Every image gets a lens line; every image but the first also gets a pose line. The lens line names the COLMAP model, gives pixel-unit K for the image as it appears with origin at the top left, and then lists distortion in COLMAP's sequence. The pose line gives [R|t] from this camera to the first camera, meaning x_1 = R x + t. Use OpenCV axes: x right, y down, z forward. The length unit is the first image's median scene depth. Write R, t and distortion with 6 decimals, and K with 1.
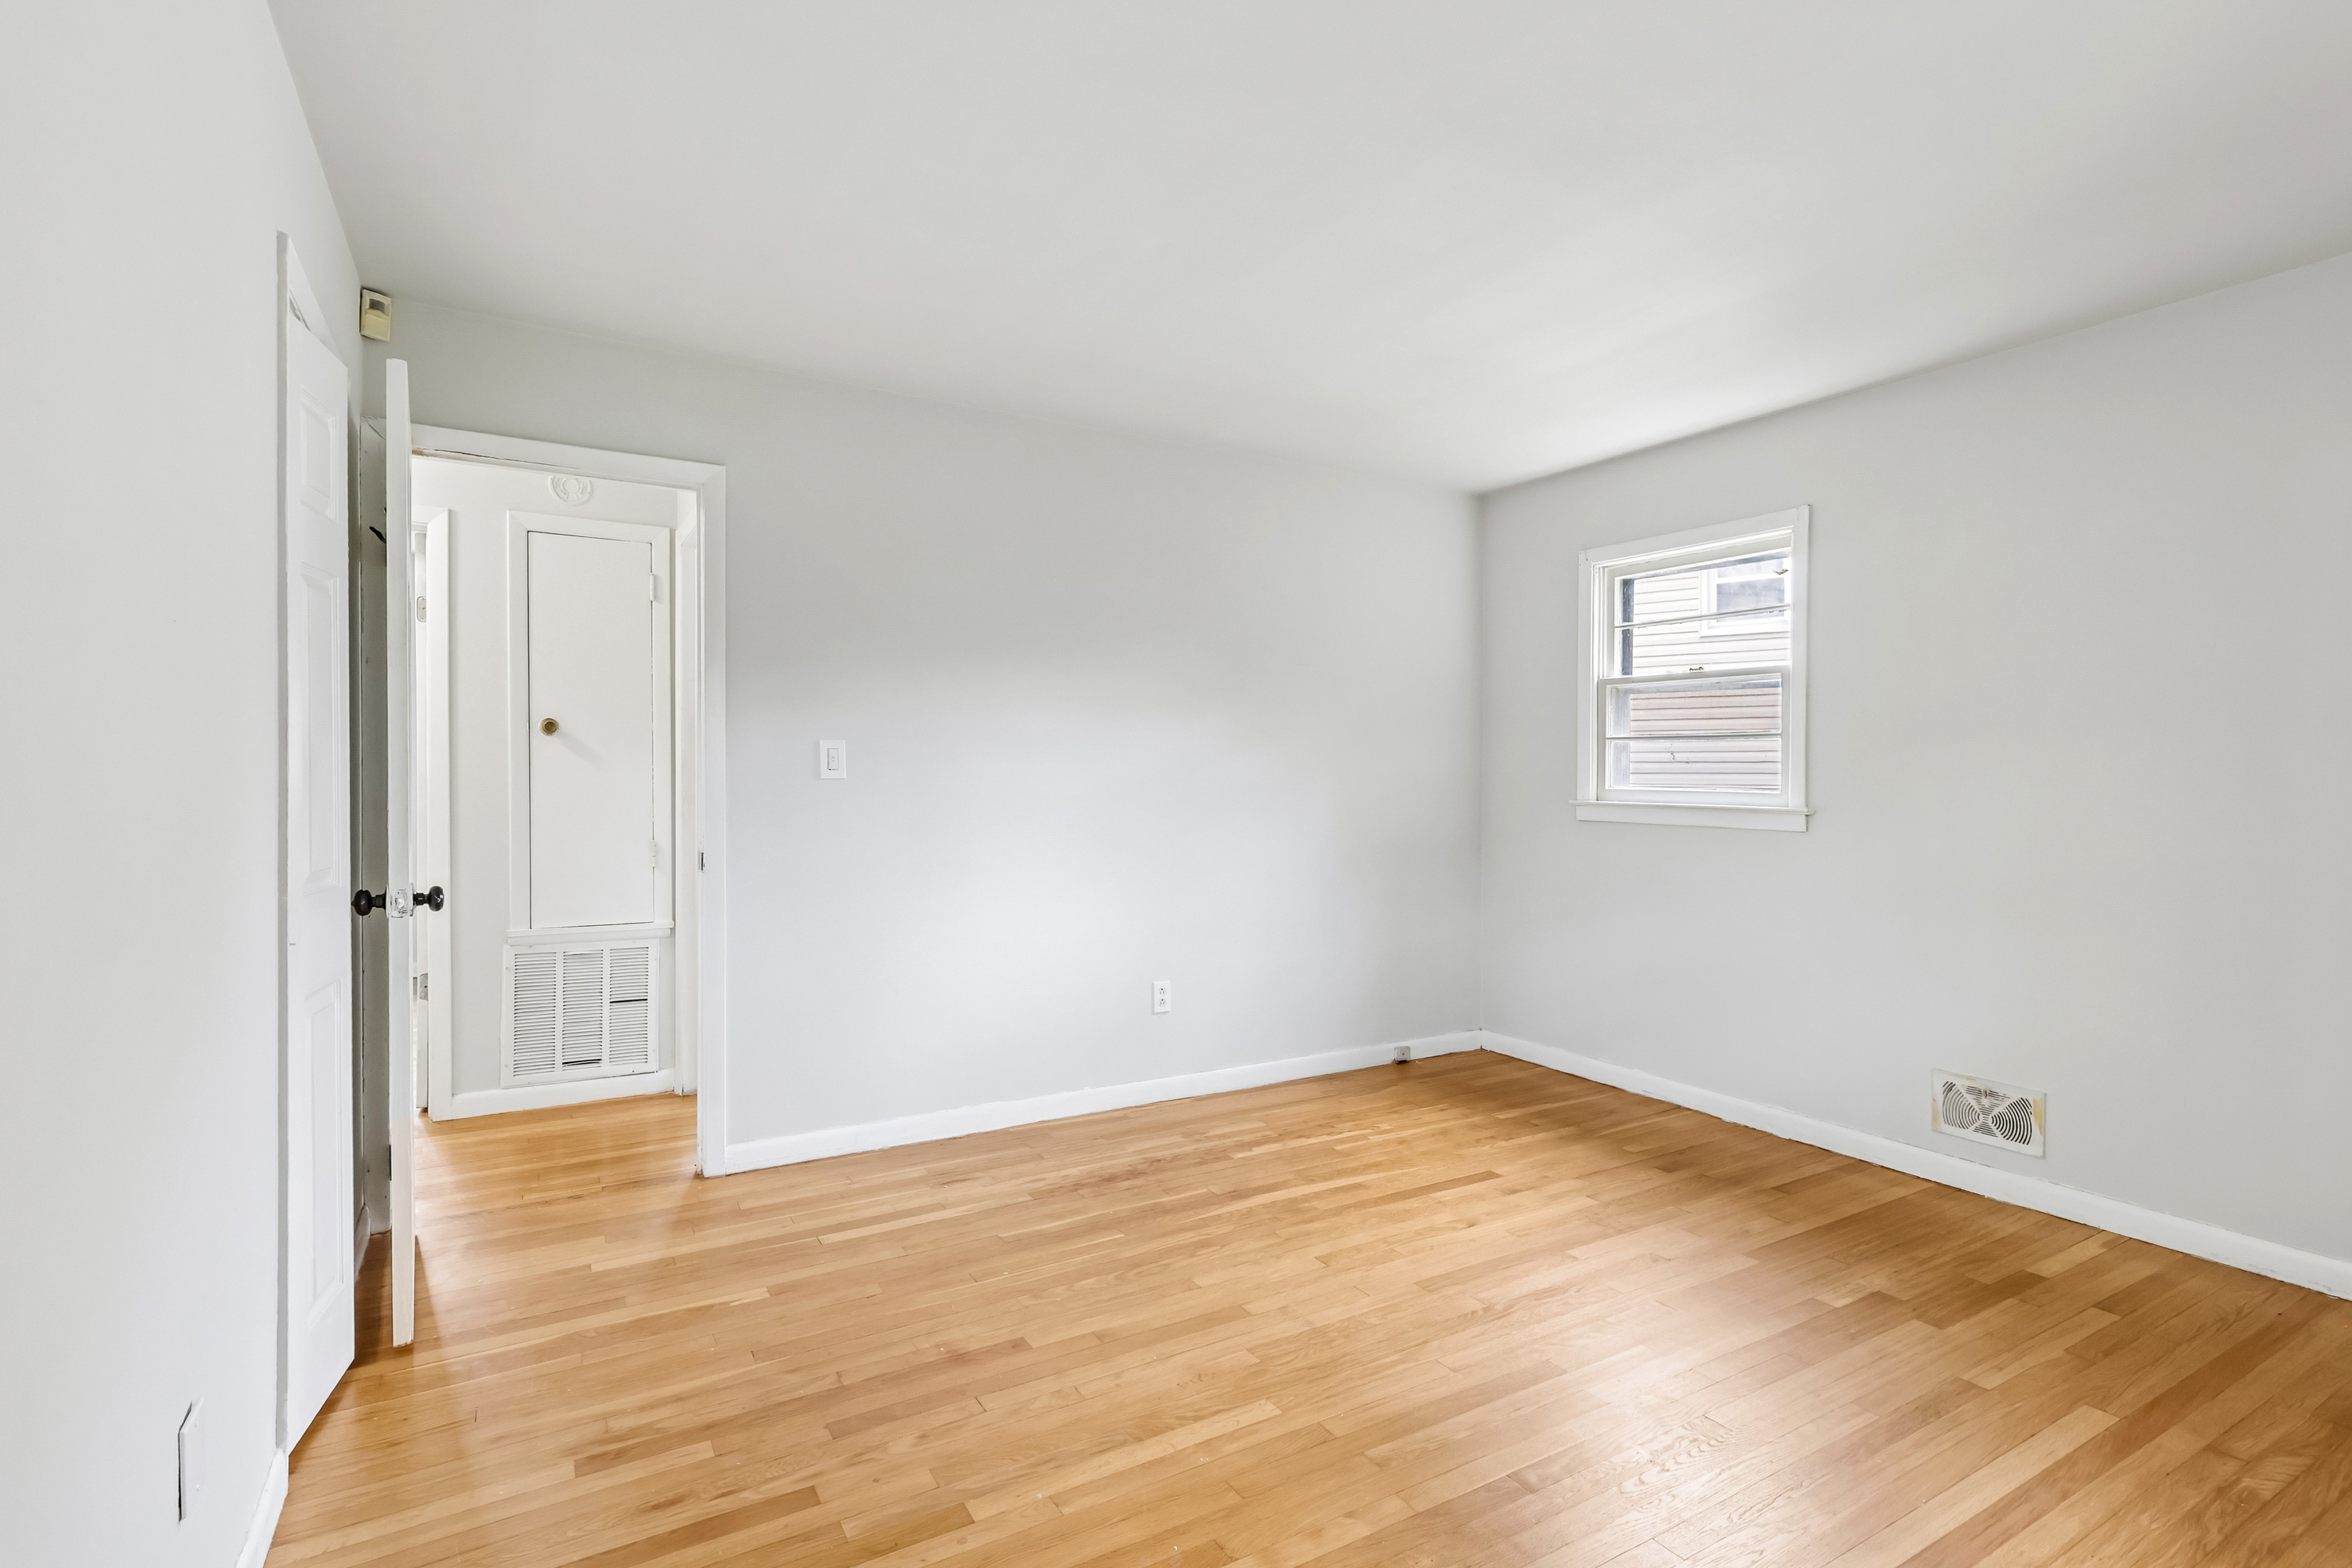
lens RADIAL K [[1119.0, 0, 1176.4], [0, 1119.0, 788.6], [0, 0, 1]] dist [-0.001096, 0.002404]
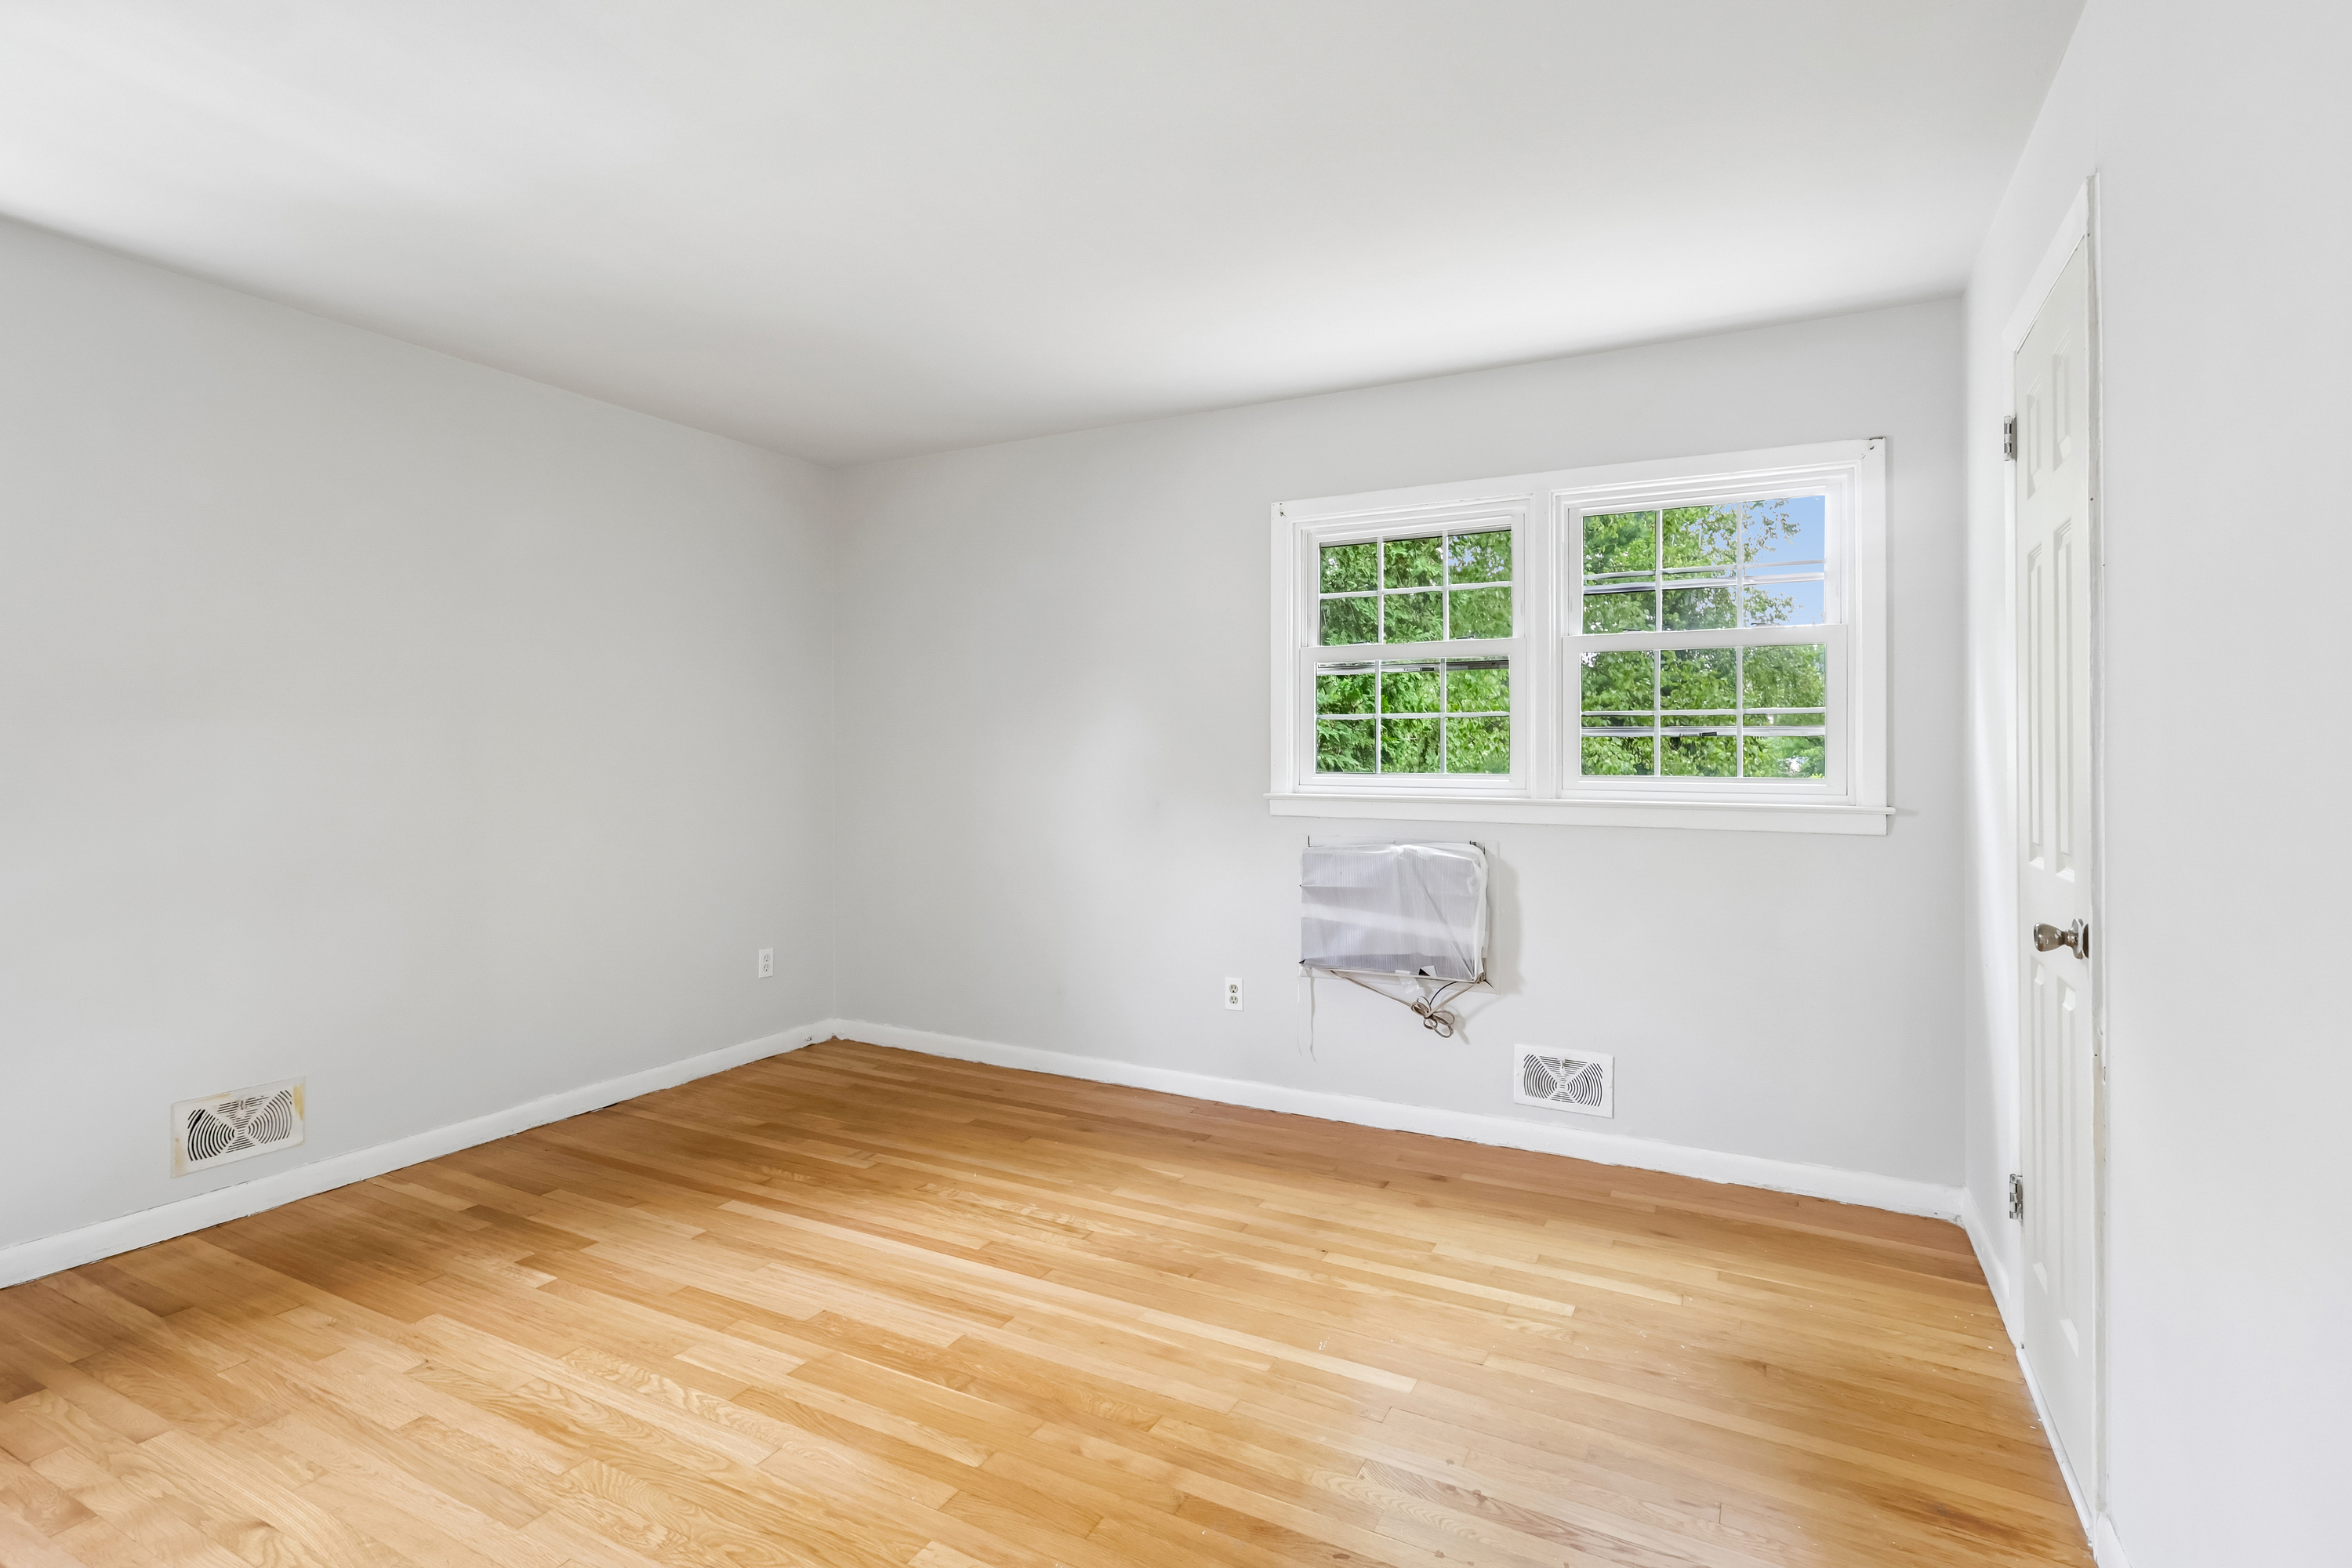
lens RADIAL K [[1119.0, 0, 1174.6], [0, 1119.0, 763.5], [0, 0, 1]] dist [-0.001096, 0.002404]
pose [[-0.519342, -0.008649, 0.854523, -0.434619], [0.009309, 0.999832, 0.015778, -0.011642], [-0.854516, 0.016149, -0.519174, 0.798397]]
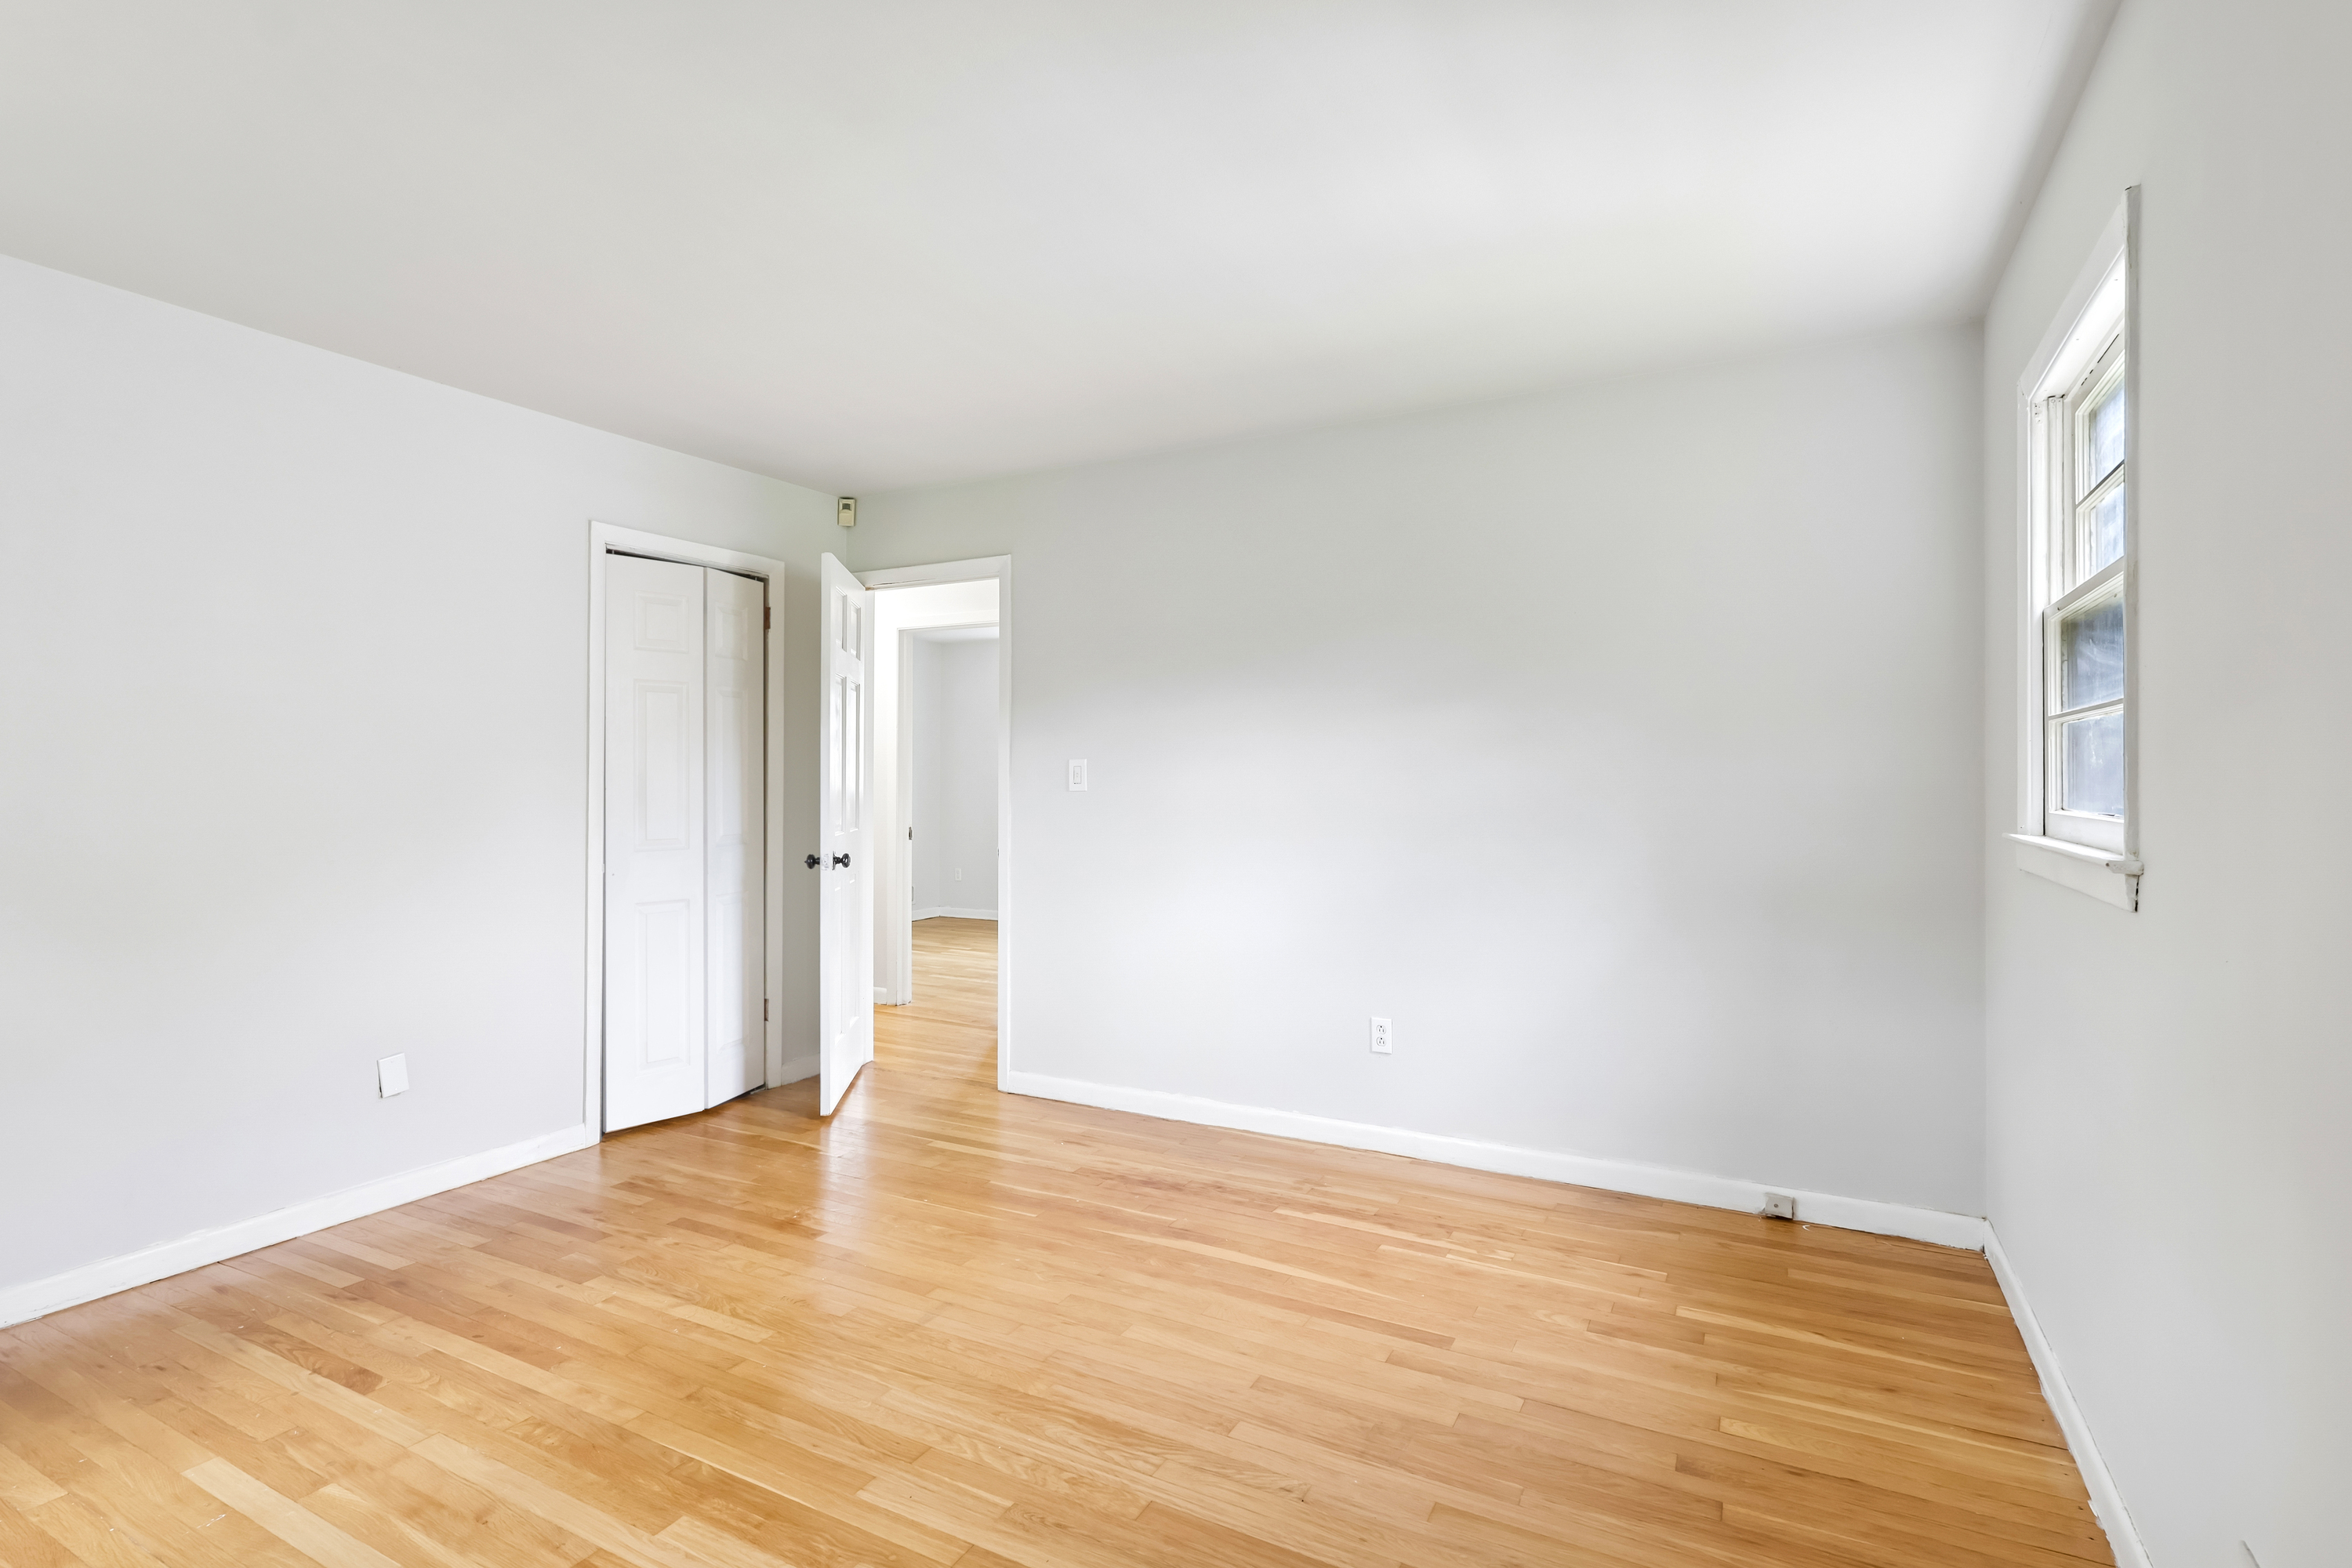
lens RADIAL K [[1119.0, 0, 1183.0], [0, 1119.0, 783.9], [0, 0, 1]] dist [-0.001096, 0.002404]
pose [[0.519984, -0.003866, -0.854167, 0.825971], [-0.010032, 0.999893, -0.010632, -0.005206], [0.854117, 0.014097, 0.519889, 0.485424]]
